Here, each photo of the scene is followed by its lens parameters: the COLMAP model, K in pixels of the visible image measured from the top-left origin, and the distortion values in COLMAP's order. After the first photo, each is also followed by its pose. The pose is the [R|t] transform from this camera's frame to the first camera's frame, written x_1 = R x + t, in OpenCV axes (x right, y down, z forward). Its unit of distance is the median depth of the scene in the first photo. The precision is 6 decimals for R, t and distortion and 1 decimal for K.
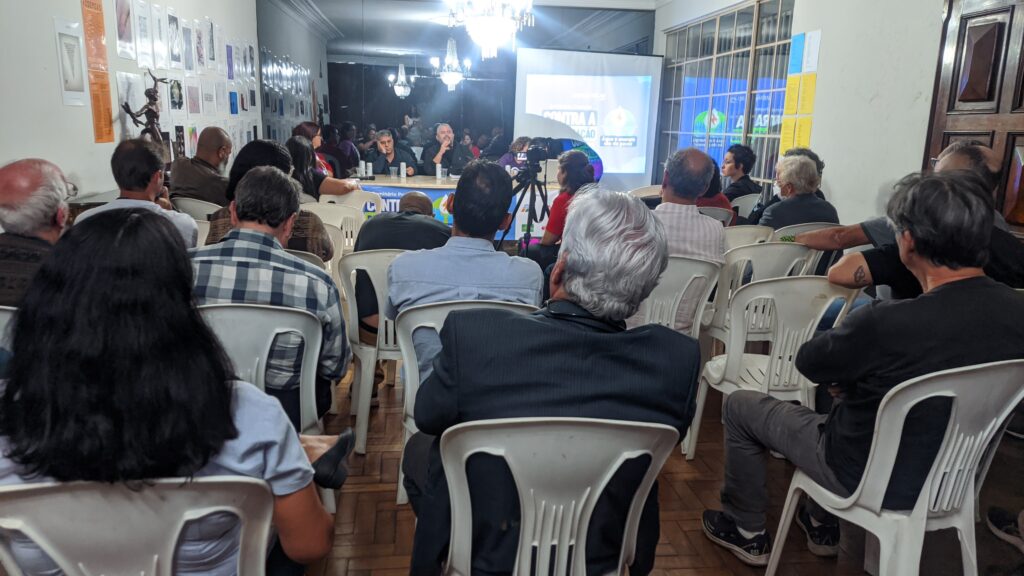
lens RADIAL K [[737.5, 0, 508.7], [0, 737.5, 283.1], [0, 0, 1]] dist [0.063483, 0.002526]
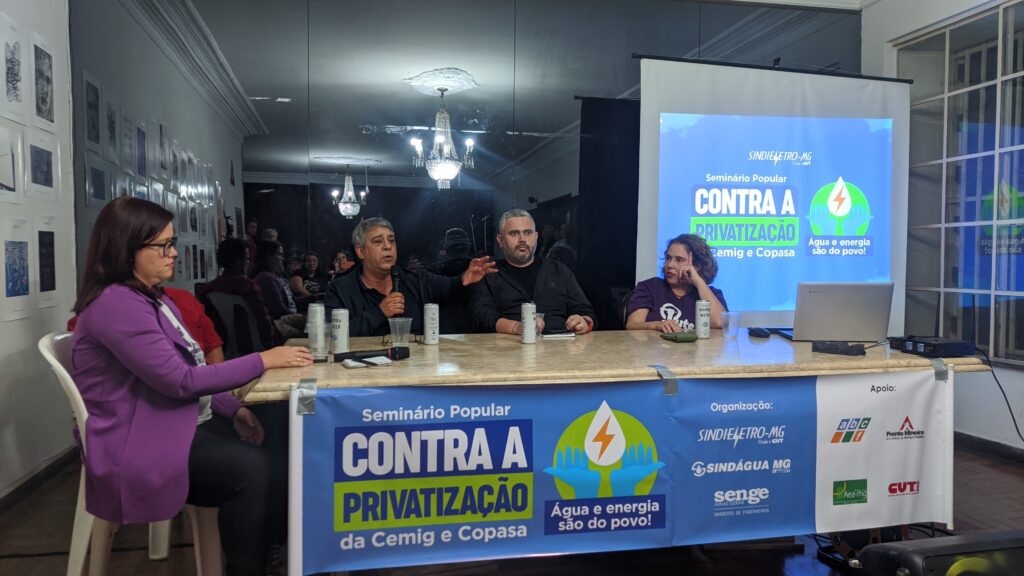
lens RADIAL K [[736.3, 0, 512.0], [0, 736.3, 288.0], [0, 0, 1]] dist [0.068775, -0.002177]
pose [[0.994273, -0.033635, 0.101435, -0.280950], [0.050944, 0.983566, -0.173215, -0.213470], [-0.093942, 0.177390, 0.979647, 1.286879]]
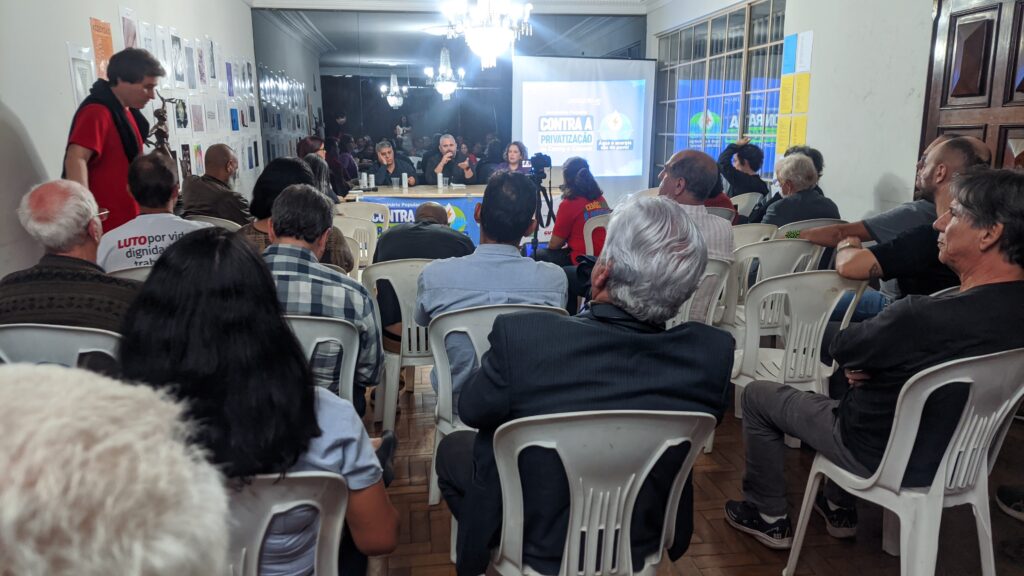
lens RADIAL K [[736.3, 0, 512.0], [0, 736.3, 288.0], [0, 0, 1]] dist [0.068775, -0.002177]
pose [[0.999338, -0.034664, 0.011049, -0.025292], [0.034676, 0.999398, -0.000889, 0.000500], [-0.011012, 0.001271, 0.999939, -0.024910]]
